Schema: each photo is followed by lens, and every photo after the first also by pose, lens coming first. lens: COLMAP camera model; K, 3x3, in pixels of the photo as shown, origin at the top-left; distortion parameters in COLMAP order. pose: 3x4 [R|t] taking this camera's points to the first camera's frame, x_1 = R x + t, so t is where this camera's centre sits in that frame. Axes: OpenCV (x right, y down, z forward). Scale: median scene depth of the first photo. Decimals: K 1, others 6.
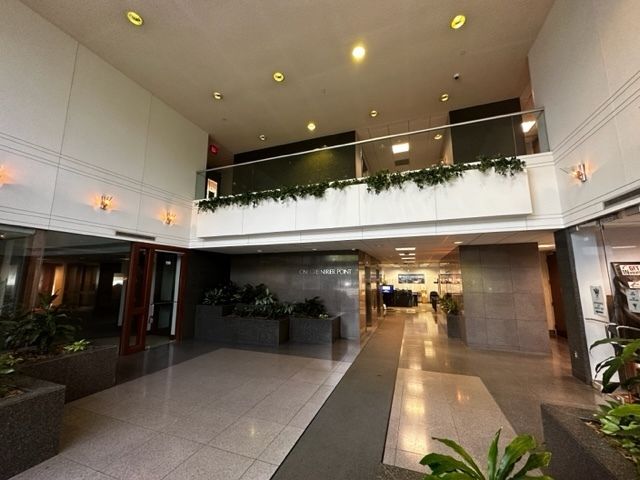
lens RADIAL K [[256.2, 0, 320.0], [0, 256.2, 240.0], [0, 0, 1]] dist [-0.000017, 0.000028]
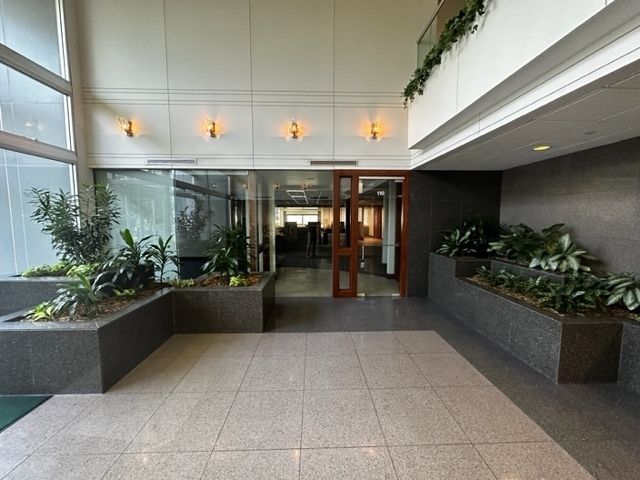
lens RADIAL K [[256.2, 0, 320.0], [0, 256.2, 240.0], [0, 0, 1]] dist [-0.000017, 0.000028]
pose [[0.376517, 0.077325, -0.923177, 0.037535], [0.140368, 0.980244, 0.139353, 0.087834], [0.915714, -0.182053, 0.358224, 0.510451]]
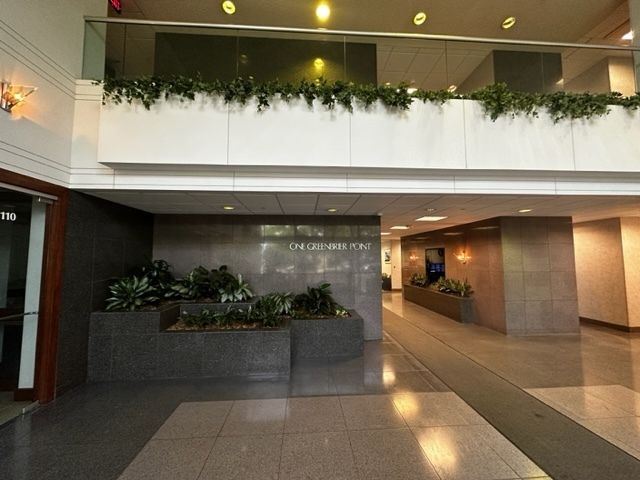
lens RADIAL K [[251.7, 0, 320.0], [0, 251.7, 240.0], [0, 0, 1]] dist [-0.000102, -0.000082]
pose [[0.913505, 0.025316, 0.406039, -0.295836], [-0.056225, 0.996341, 0.064376, 0.069729], [-0.402923, -0.081637, 0.911585, 0.433553]]
